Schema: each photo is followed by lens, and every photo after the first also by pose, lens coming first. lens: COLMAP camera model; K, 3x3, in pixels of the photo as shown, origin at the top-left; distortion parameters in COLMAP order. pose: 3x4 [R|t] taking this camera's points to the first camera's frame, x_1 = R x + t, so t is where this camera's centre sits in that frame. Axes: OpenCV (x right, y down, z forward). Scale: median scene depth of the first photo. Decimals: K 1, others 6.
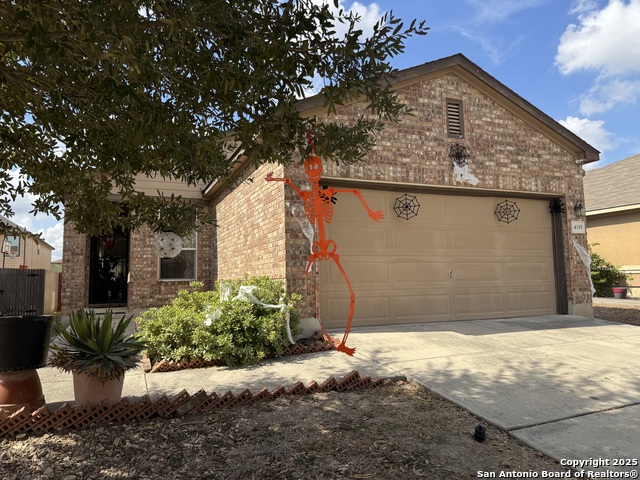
lens RADIAL K [[453.1, 0, 315.3], [0, 453.1, 237.9], [0, 0, 1]] dist [0.086878, -0.122964]
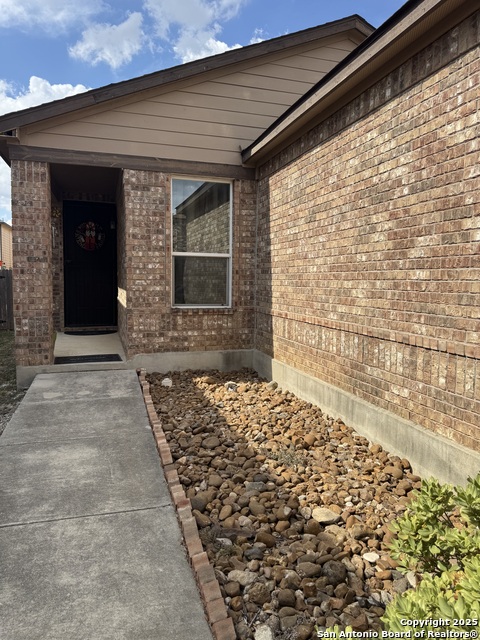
lens RADIAL K [[453.1, 0, 243.9], [0, 453.1, 319.6], [0, 0, 1]] dist [0.086878, -0.122964]
pose [[0.994749, 0.040020, -0.094195, -0.193994], [-0.022411, 0.983216, 0.181065, -0.000243], [0.099860, -0.178003, 0.978950, 0.427365]]
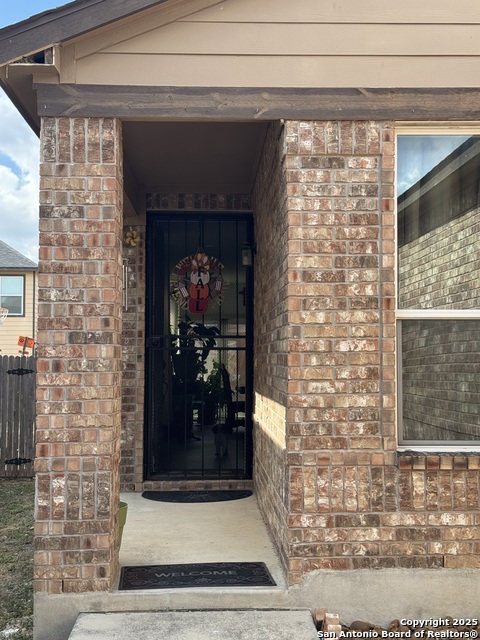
lens RADIAL K [[928.7, 0, 243.9], [0, 928.7, 318.9], [0, 0, 1]] dist [0.128882, 0.000000]
pose [[0.934998, -0.001003, -0.354652, -0.247509], [0.017578, 0.998898, 0.043517, 0.004210], [0.354218, -0.046922, 0.933985, 0.528423]]
